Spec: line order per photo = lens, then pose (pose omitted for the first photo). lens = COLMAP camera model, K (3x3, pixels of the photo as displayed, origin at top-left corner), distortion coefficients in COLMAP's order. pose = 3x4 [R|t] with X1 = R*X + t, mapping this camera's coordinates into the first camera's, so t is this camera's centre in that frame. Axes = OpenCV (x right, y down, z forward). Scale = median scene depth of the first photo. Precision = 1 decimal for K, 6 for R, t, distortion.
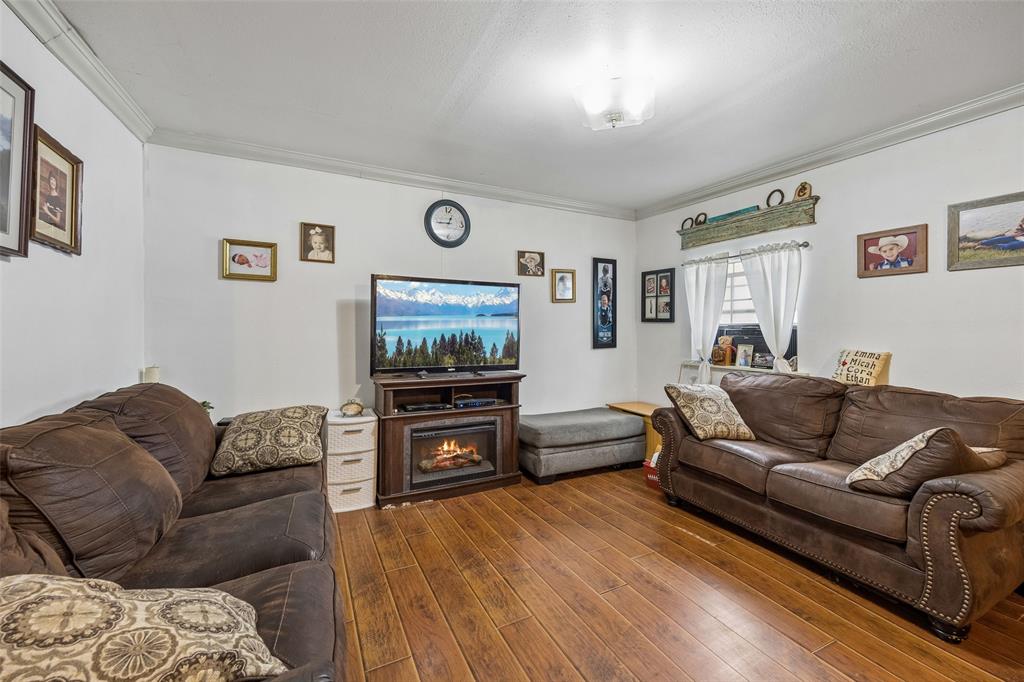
lens RADIAL K [[400.8, 0, 517.1], [0, 400.8, 331.5], [0, 0, 1]] dist [-0.000499, -0.000019]
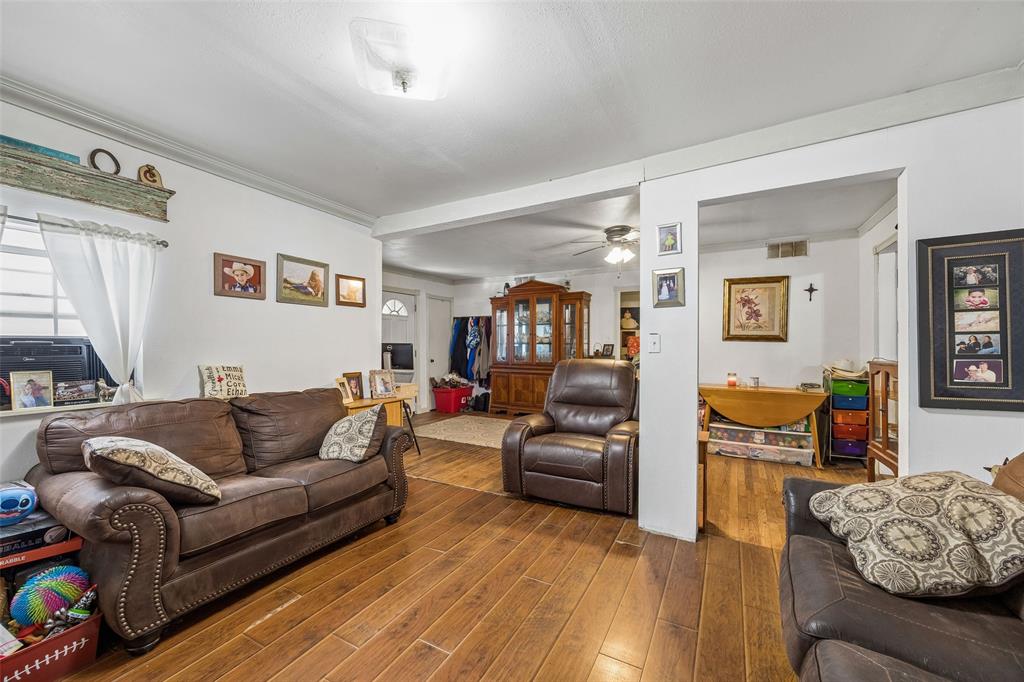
lens RADIAL K [[400.8, 0, 517.1], [0, 400.8, 331.5], [0, 0, 1]] dist [-0.000499, -0.000019]
pose [[-0.567498, 0.018404, 0.823169, -0.444394], [-0.004196, 0.999673, -0.025243, -0.017993], [-0.823364, -0.017779, -0.567235, 0.989560]]
